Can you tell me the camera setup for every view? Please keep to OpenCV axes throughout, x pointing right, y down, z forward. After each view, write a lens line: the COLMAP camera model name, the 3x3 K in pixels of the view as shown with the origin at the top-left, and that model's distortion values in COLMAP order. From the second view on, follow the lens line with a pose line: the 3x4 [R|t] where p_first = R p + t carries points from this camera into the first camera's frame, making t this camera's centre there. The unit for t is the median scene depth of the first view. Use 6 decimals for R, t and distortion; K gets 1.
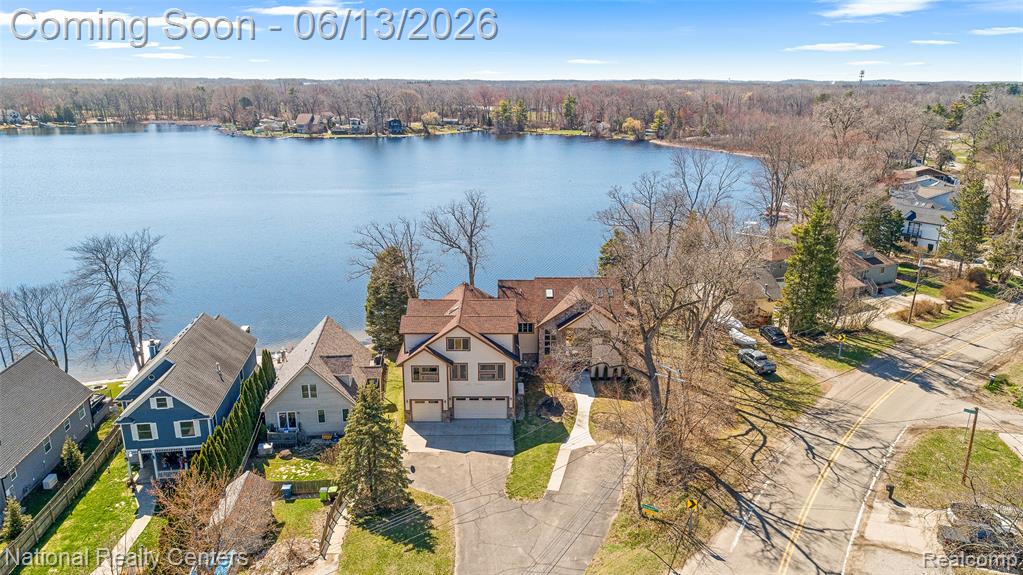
lens RADIAL K [[695.0, 0, 511.5], [0, 695.0, 287.5], [0, 0, 1]] dist [-0.001462, 0.004976]
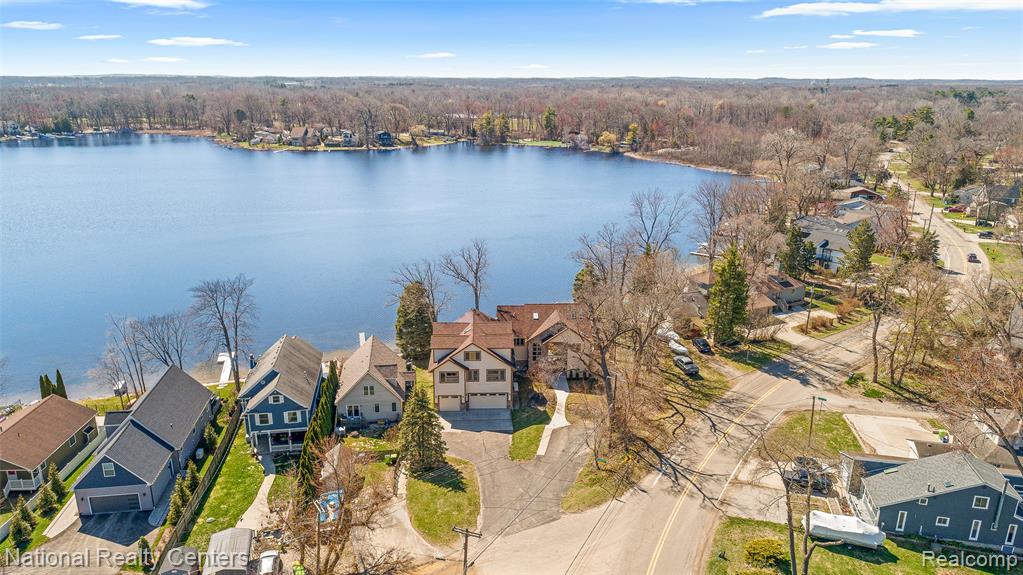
lens RADIAL K [[695.0, 0, 511.5], [0, 695.0, 287.5], [0, 0, 1]] dist [-0.001462, 0.004976]
pose [[0.999611, -0.007075, 0.026967, -0.033332], [0.006945, 0.999964, 0.004890, -0.062960], [-0.027001, -0.004701, 0.999624, -0.406152]]
